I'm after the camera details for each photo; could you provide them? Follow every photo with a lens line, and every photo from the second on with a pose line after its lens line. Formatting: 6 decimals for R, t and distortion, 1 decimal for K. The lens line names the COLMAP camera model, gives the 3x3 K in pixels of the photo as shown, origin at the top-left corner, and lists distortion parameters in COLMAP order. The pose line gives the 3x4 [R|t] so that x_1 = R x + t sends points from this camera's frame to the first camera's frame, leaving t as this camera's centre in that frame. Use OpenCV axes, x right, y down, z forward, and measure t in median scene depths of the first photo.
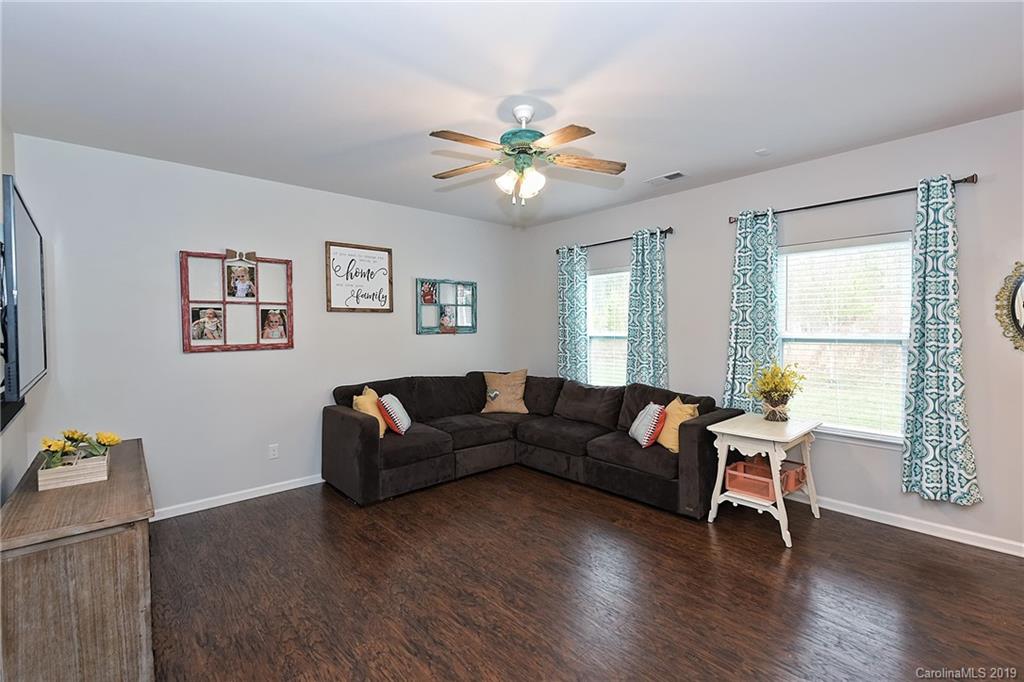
lens RADIAL K [[453.5, 0, 511.8], [0, 453.5, 334.7], [0, 0, 1]] dist [0.009543, 0.000560]
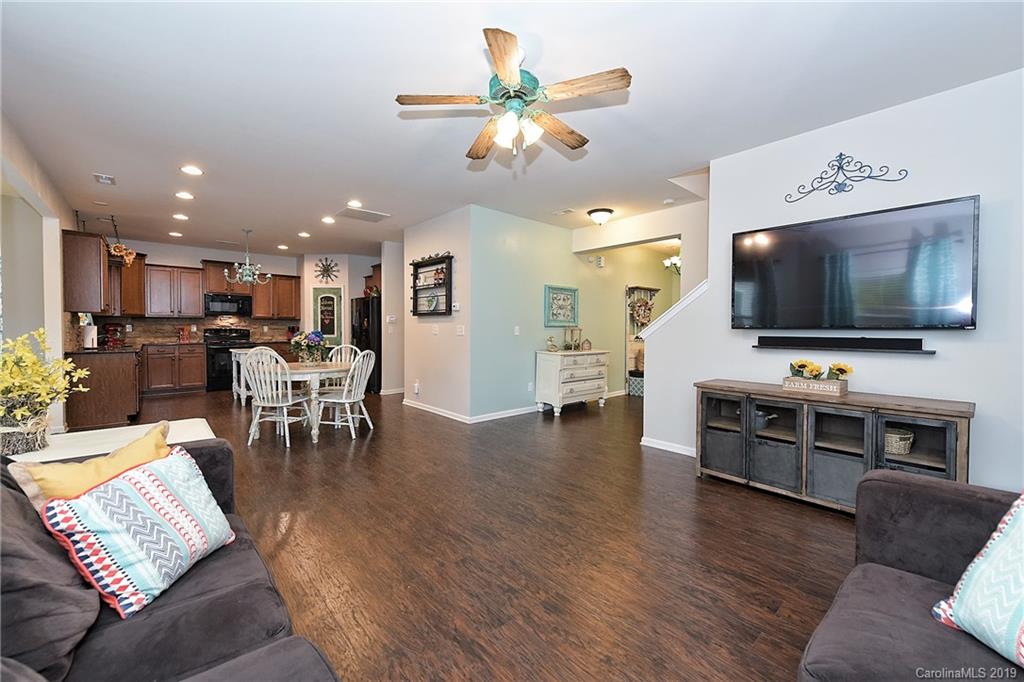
lens RADIAL K [[406.9, 0, 521.9], [0, 406.9, 336.9], [0, 0, 1]] dist [-0.000113, 0.000339]
pose [[-0.999835, 0.006487, -0.016996, 0.017651], [0.005763, 0.999088, 0.042311, 0.037926], [0.017255, 0.042206, -0.998960, 1.251152]]
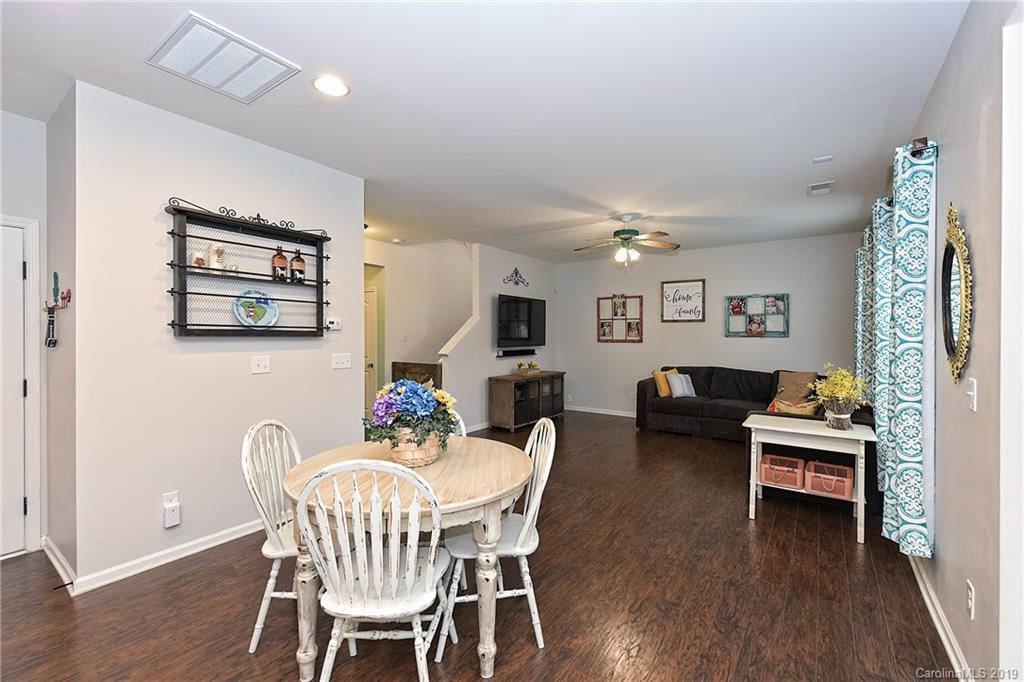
lens RADIAL K [[414.0, 0, 514.6], [0, 414.0, 338.7], [0, 0, 1]] dist [0.000091, -0.000167]
pose [[0.218897, 0.019051, -0.975562, 1.081716], [-0.026512, 0.999556, 0.013570, 0.005170], [0.975388, 0.022894, 0.219305, 0.123748]]
